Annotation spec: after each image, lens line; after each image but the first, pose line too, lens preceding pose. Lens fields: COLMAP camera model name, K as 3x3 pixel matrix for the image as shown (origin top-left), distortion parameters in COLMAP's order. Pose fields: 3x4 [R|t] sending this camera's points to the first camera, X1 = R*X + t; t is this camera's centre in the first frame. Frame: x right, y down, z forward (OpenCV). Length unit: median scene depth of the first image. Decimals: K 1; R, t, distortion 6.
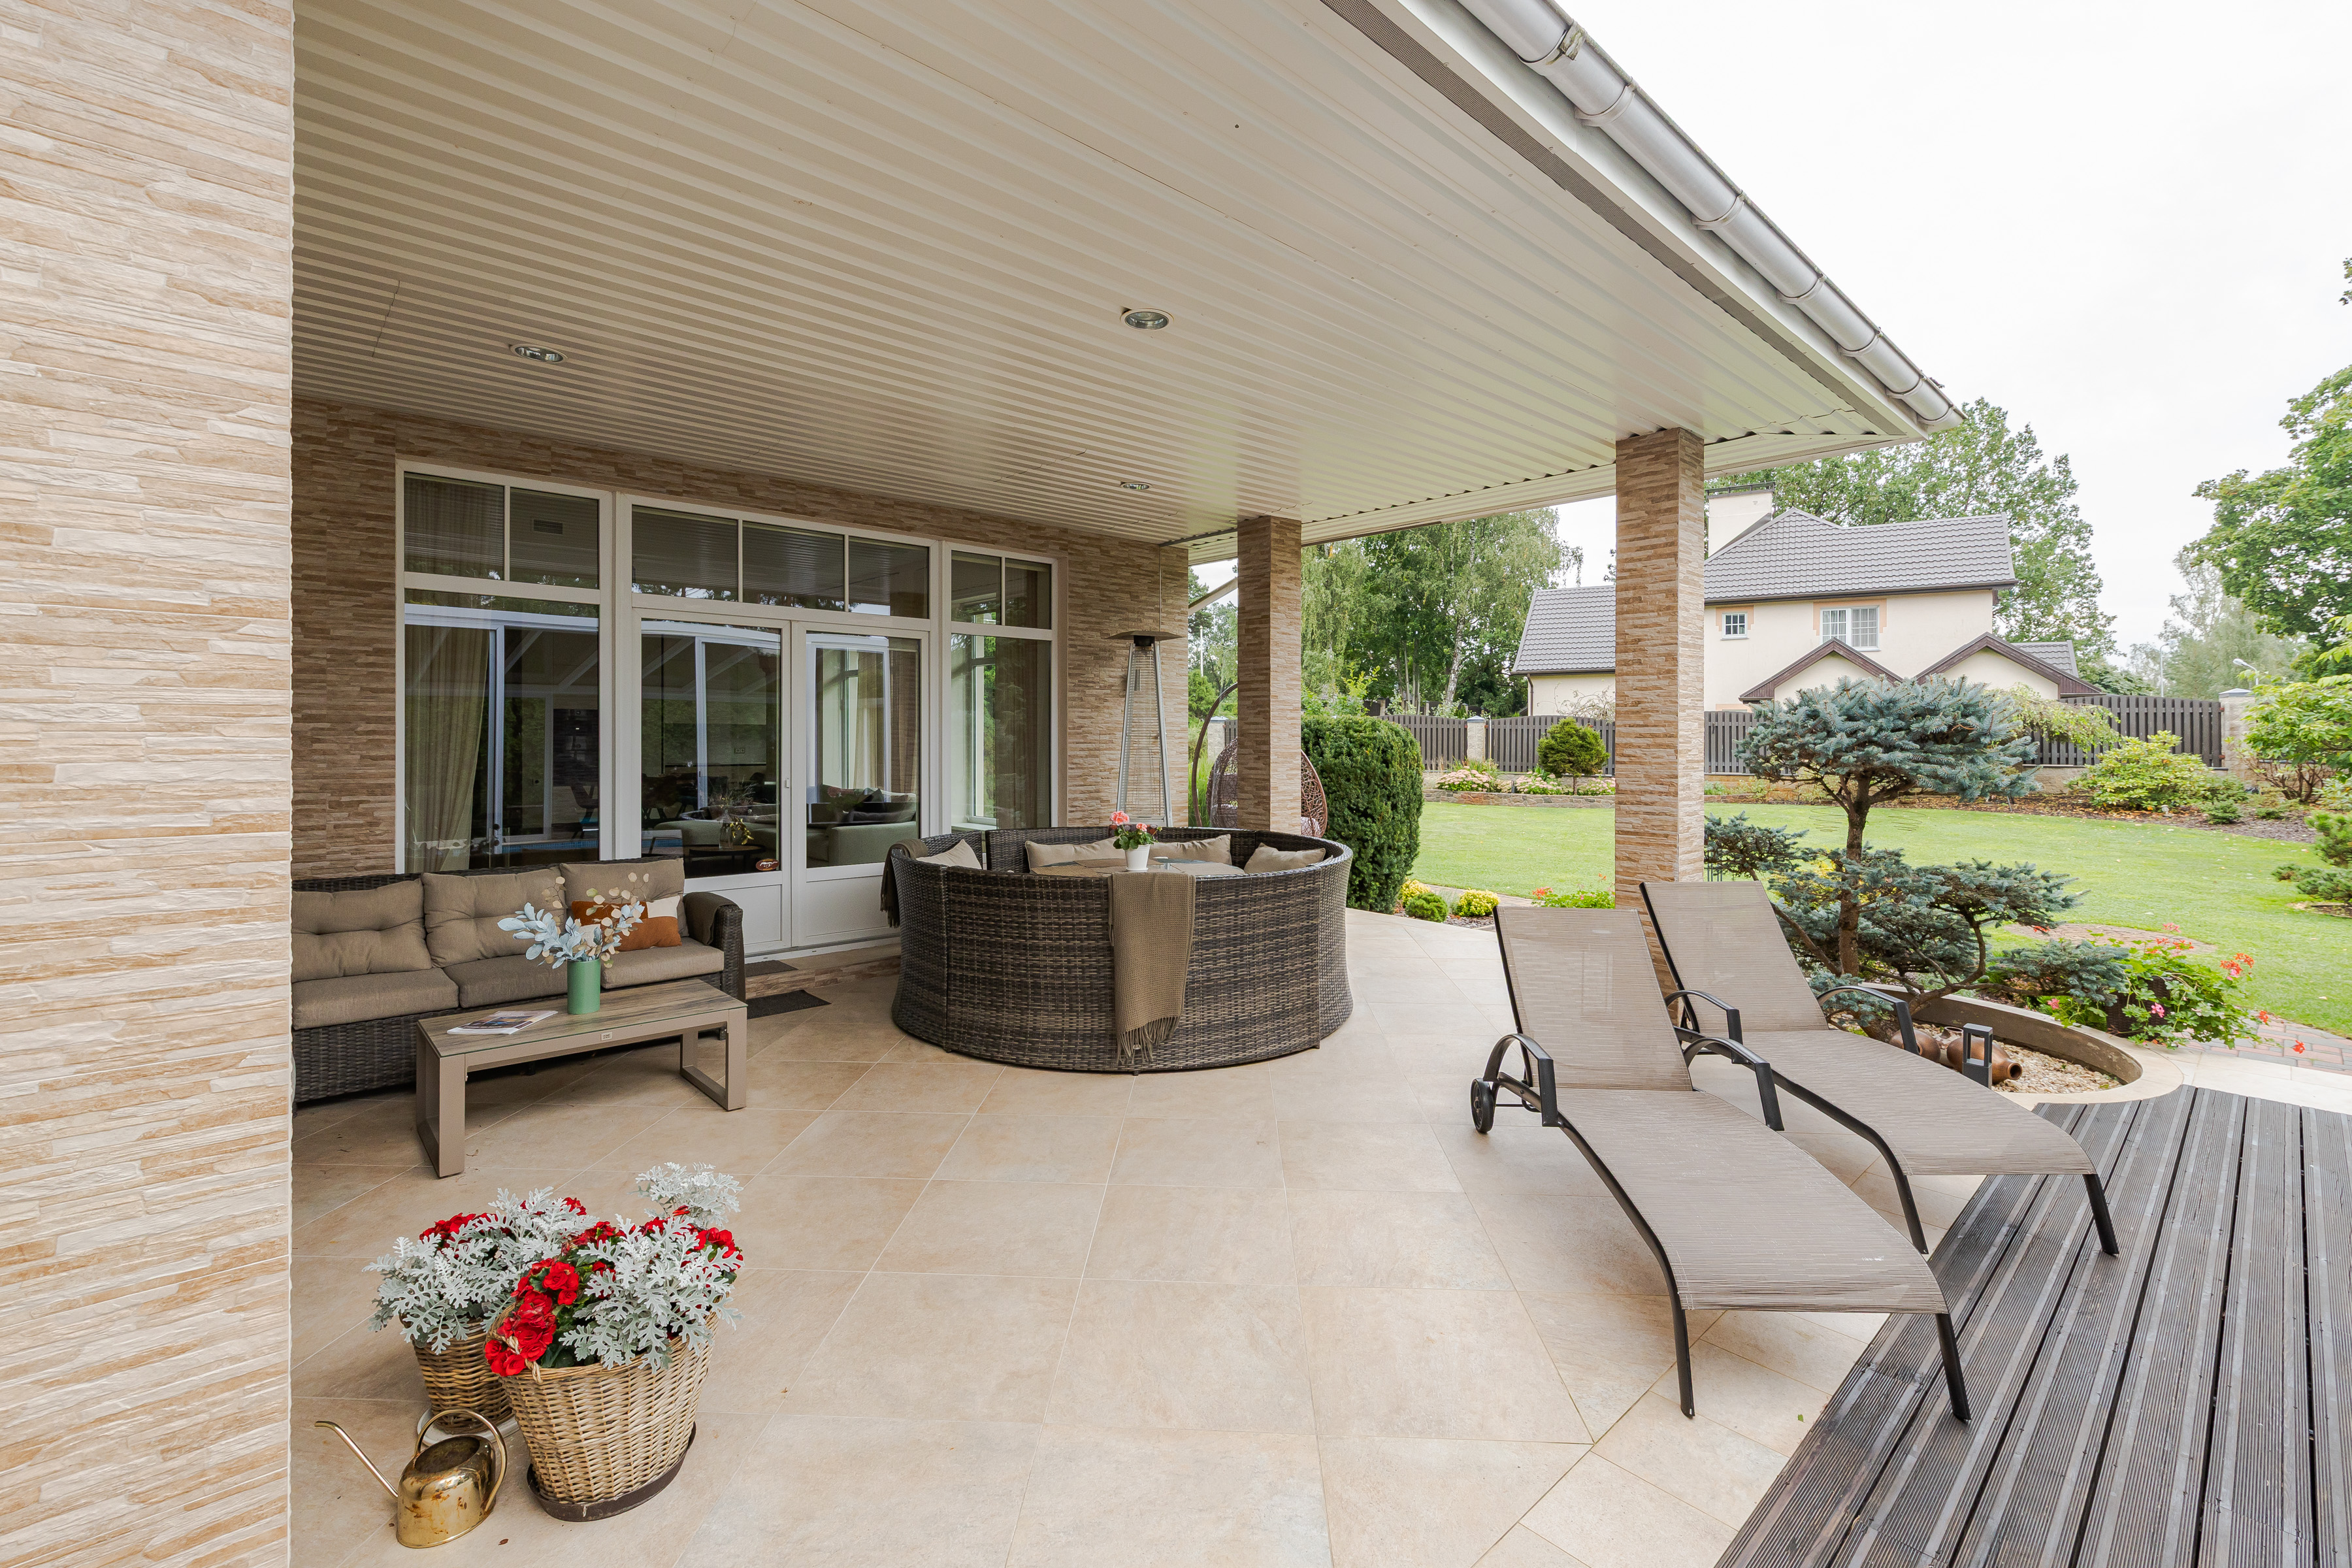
lens RADIAL K [[1019.8, 0, 1189.6], [0, 1019.8, 748.2], [0, 0, 1]] dist [0.001611, -0.000367]
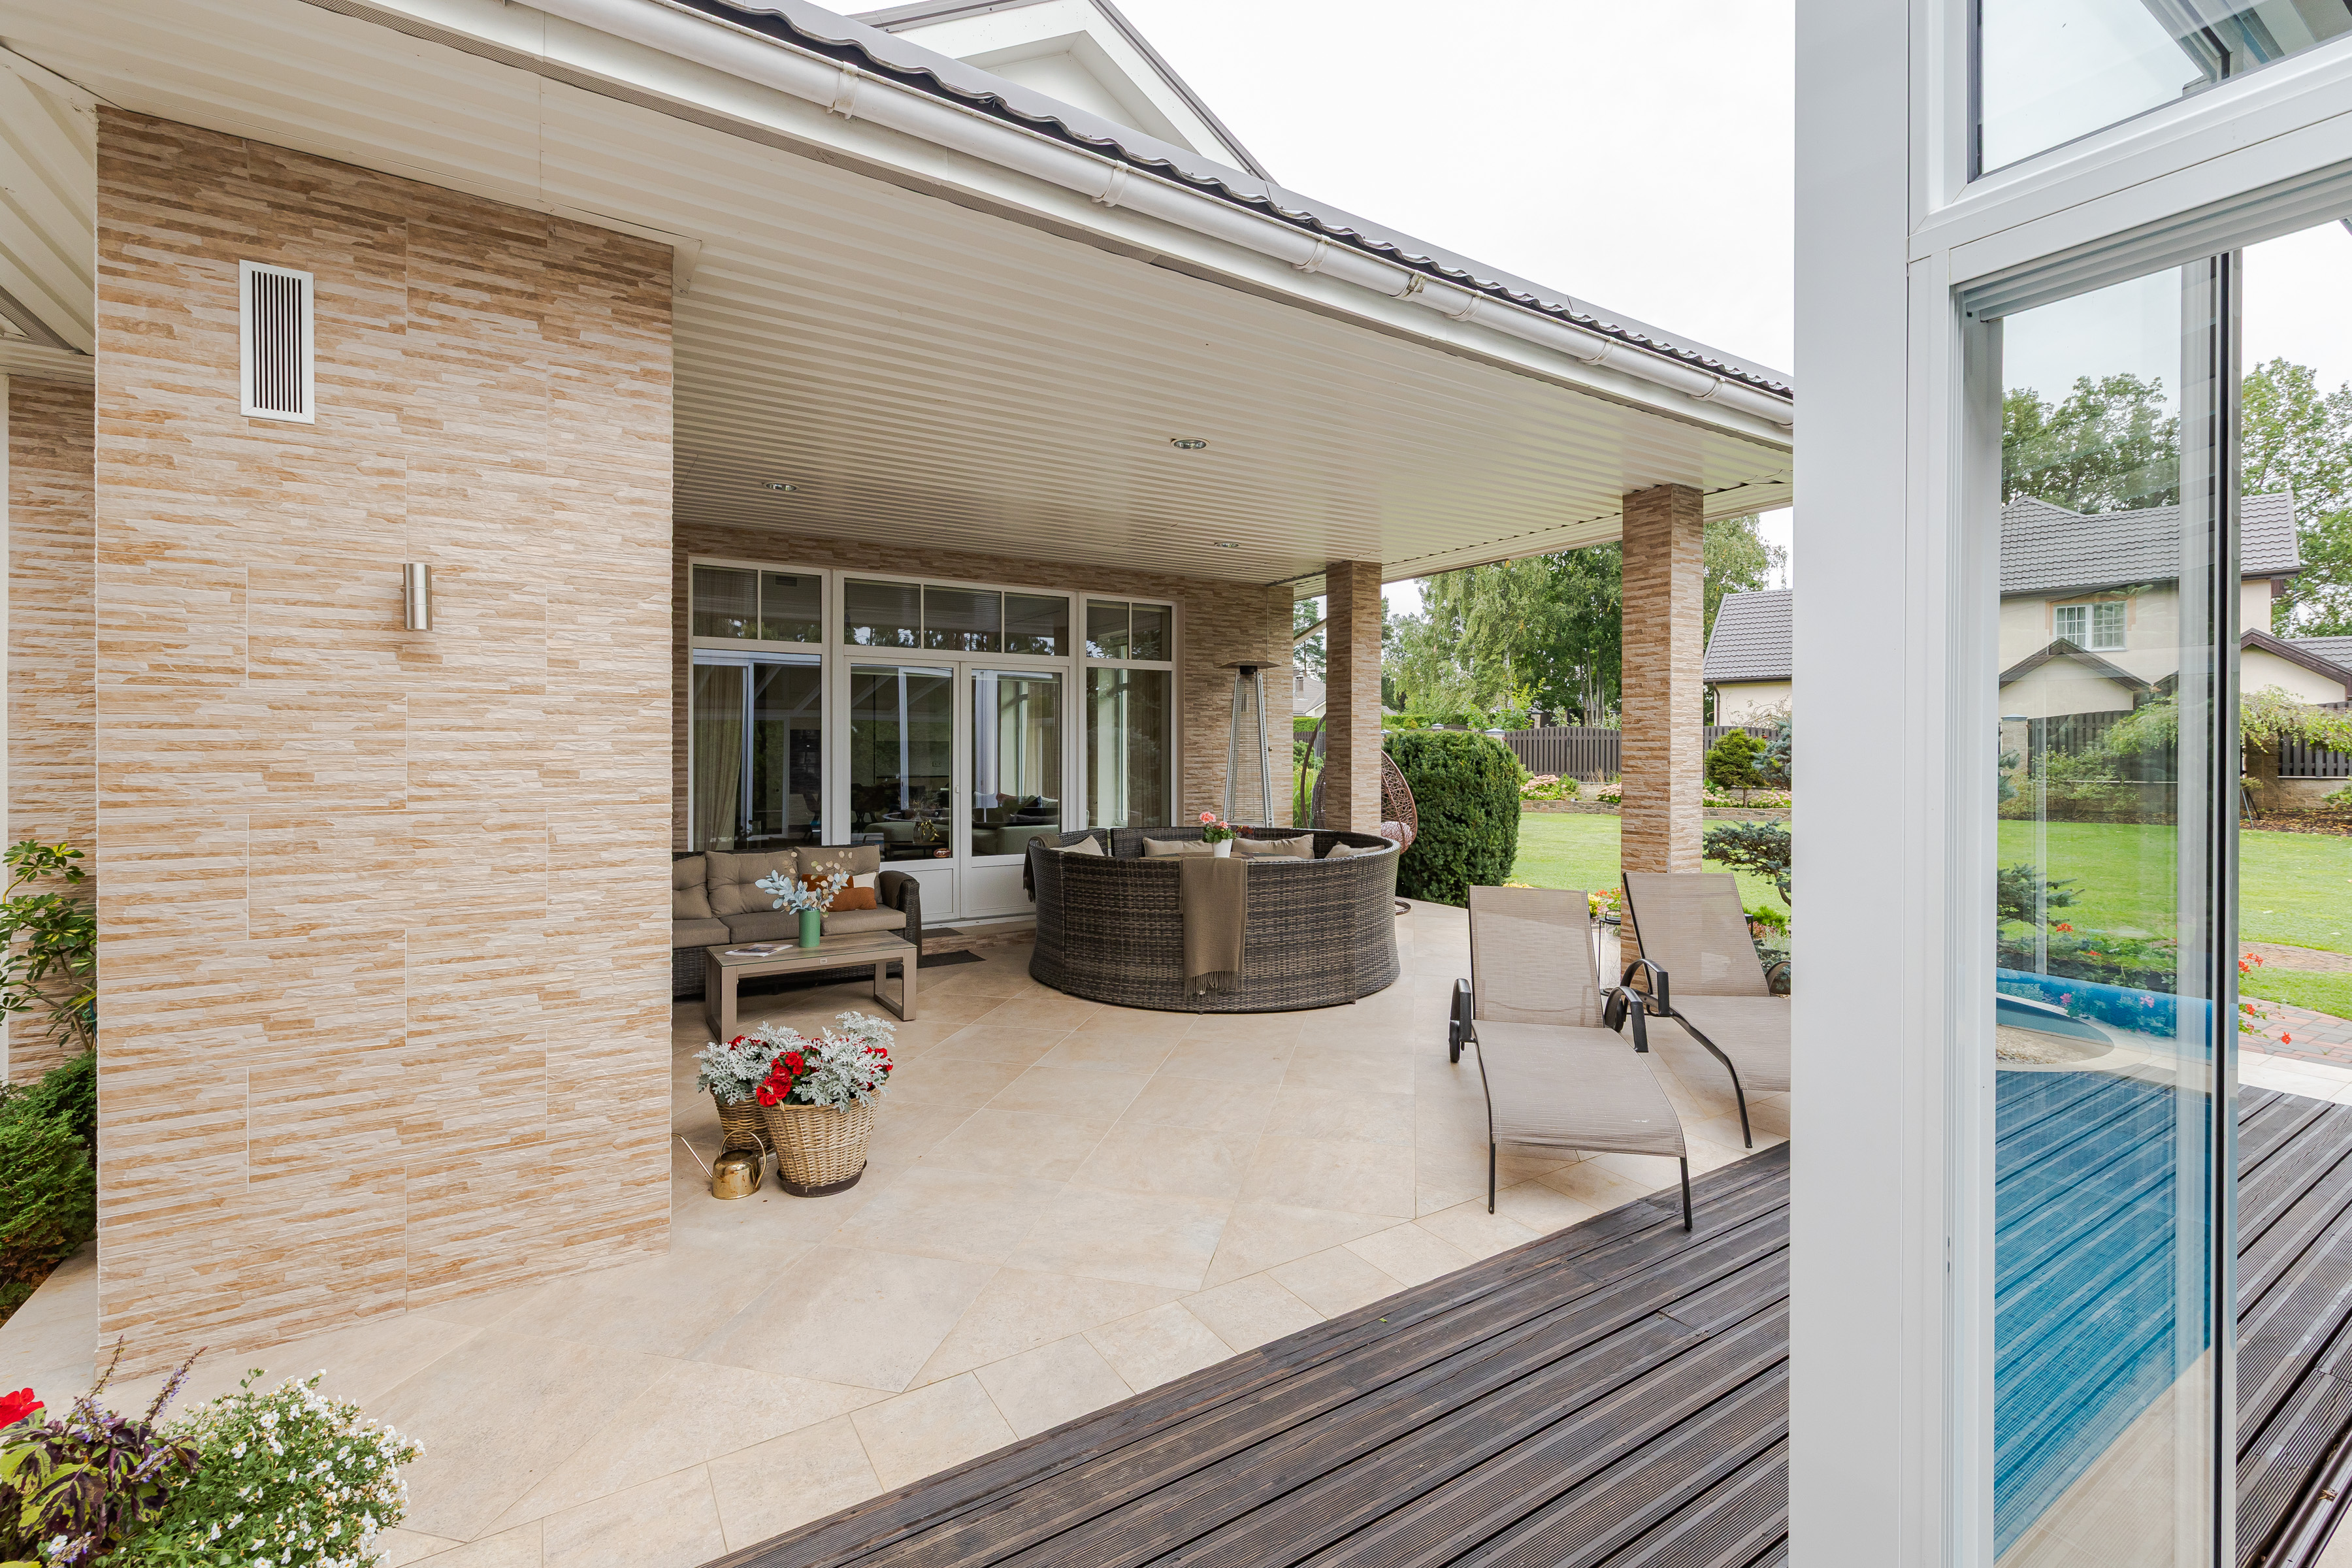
lens RADIAL K [[1008.8, 0, 1182.9], [0, 1008.8, 753.3], [0, 0, 1]] dist [0.000013, 0.000172]
pose [[0.982745, -0.004395, -0.184915, 0.136210], [0.002973, 0.999964, -0.007964, 0.000332], [0.184943, 0.007277, 0.982722, -0.218787]]
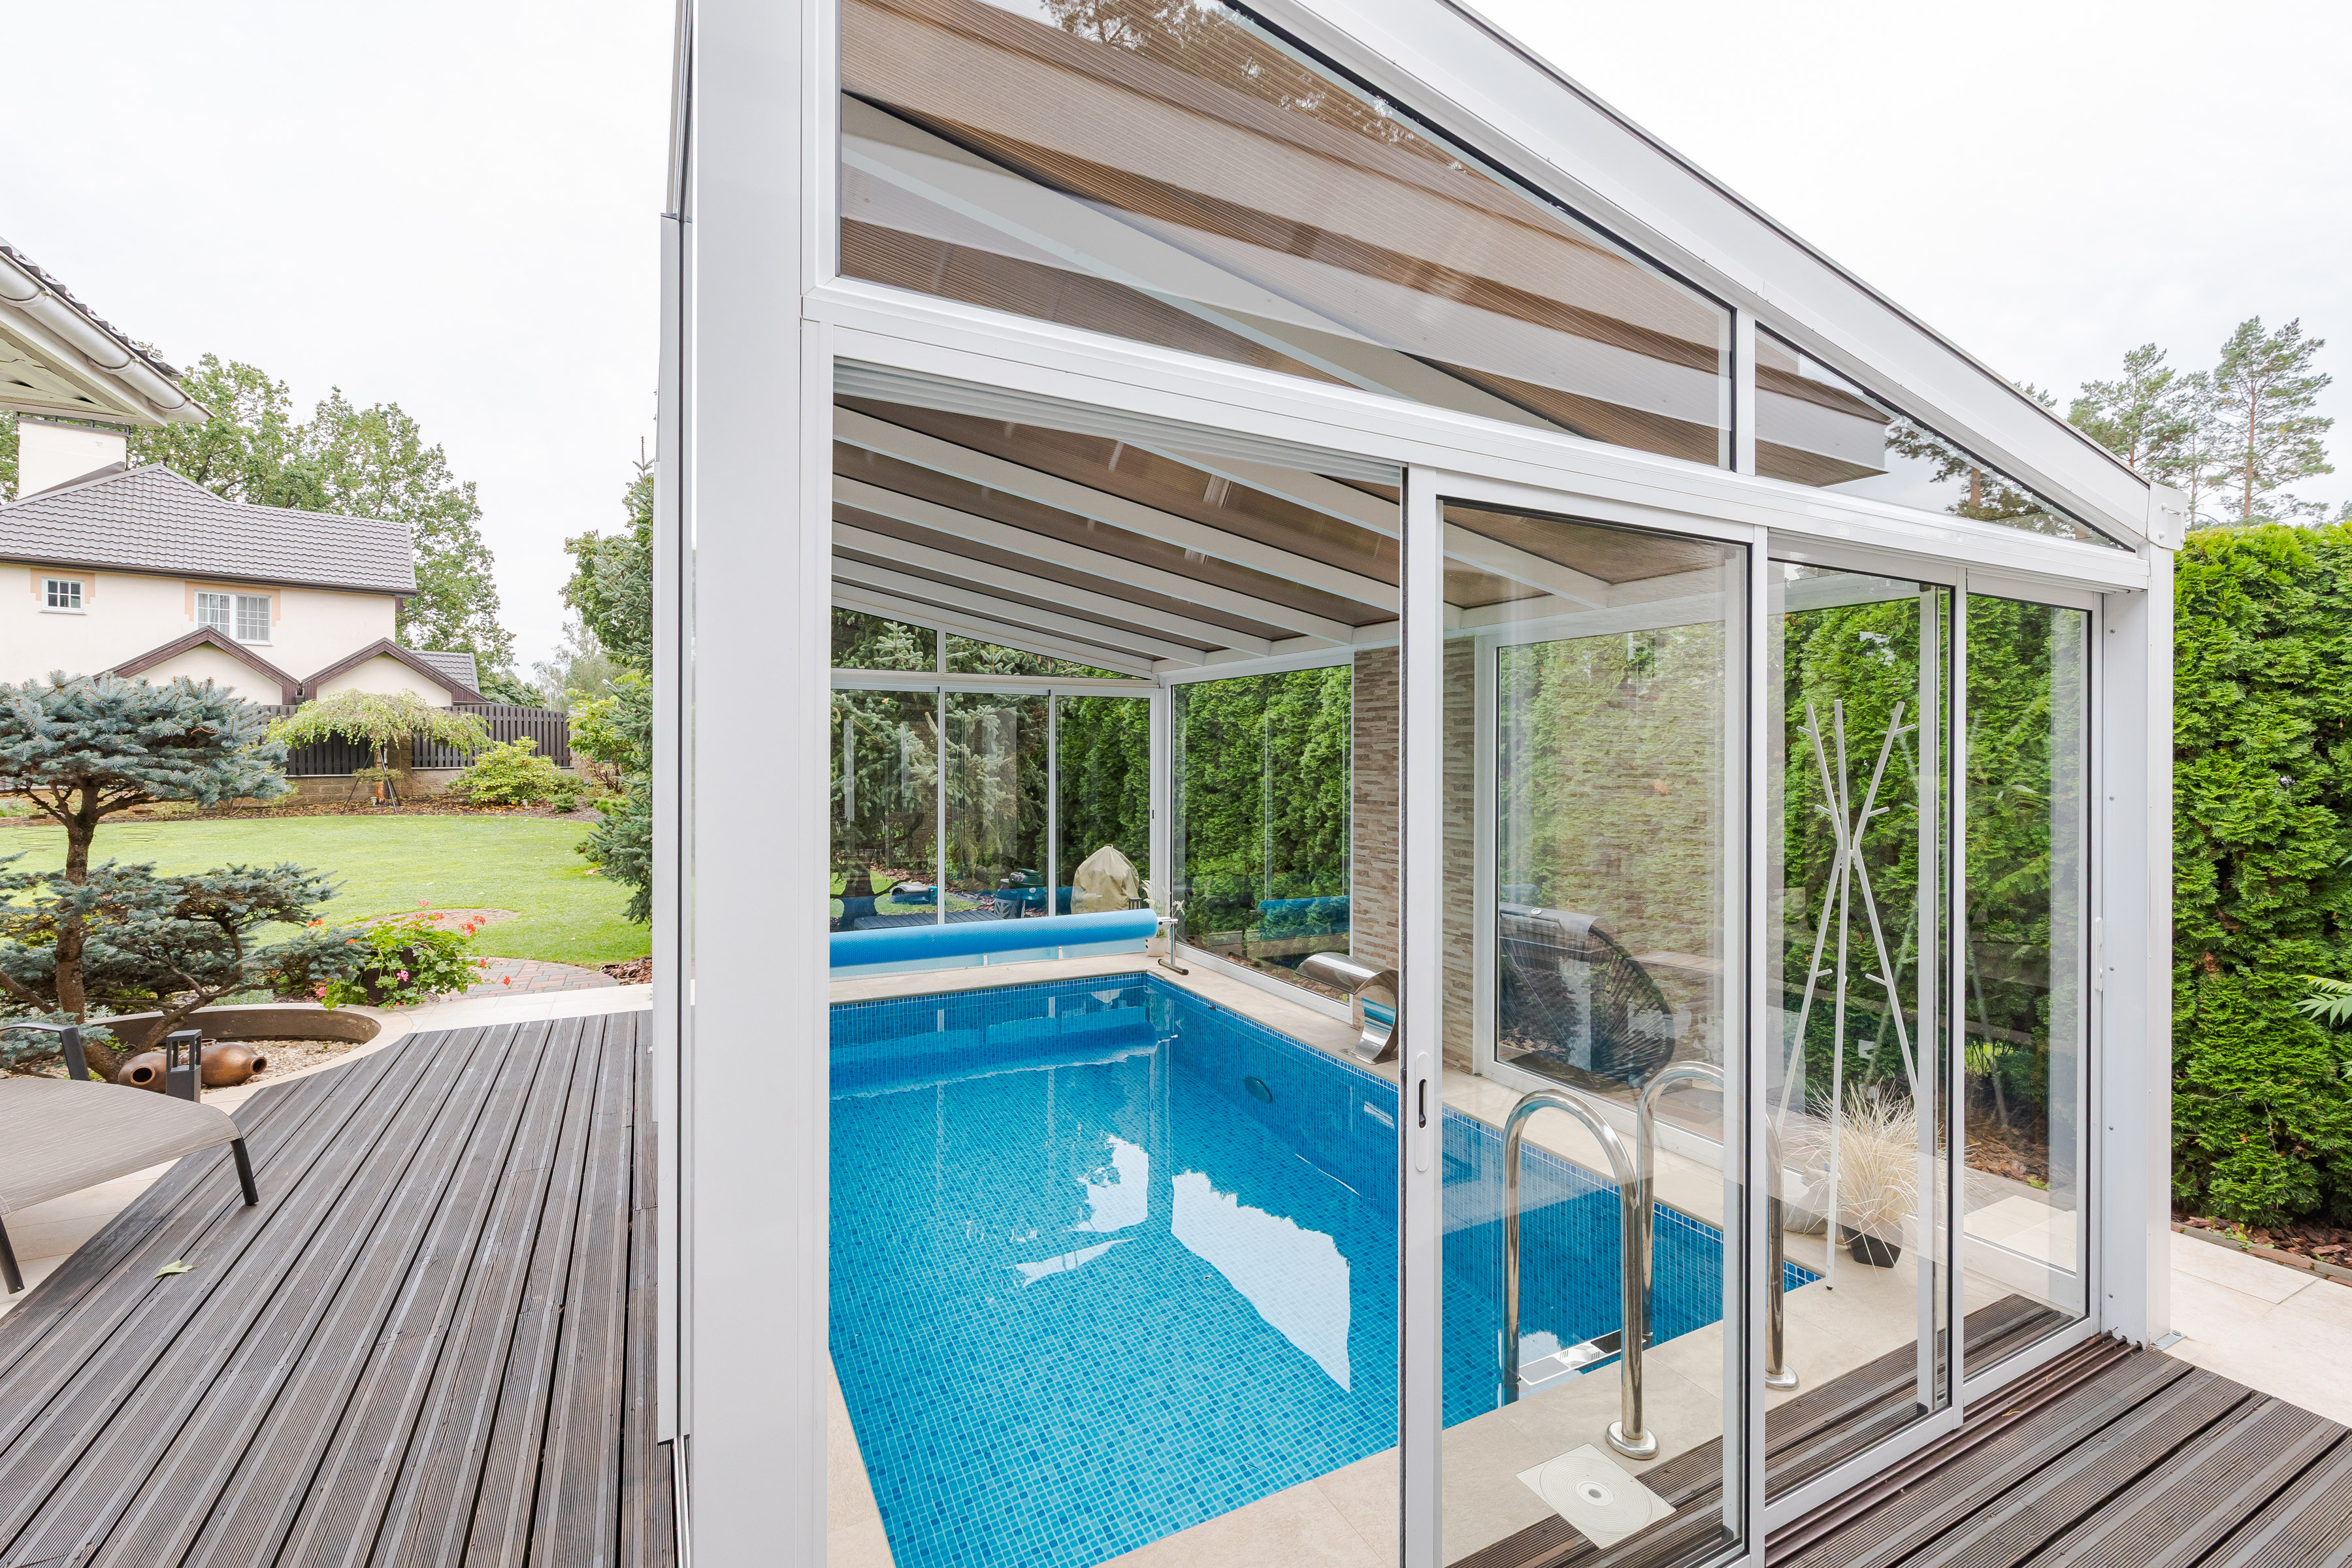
lens RADIAL K [[1019.8, 0, 1189.6], [0, 1019.8, 748.2], [0, 0, 1]] dist [0.001611, -0.000367]
pose [[0.257104, -0.003226, 0.966378, 0.050459], [0.007305, 0.999972, 0.001395, 0.001609], [-0.966356, 0.006701, 0.257120, -0.157267]]
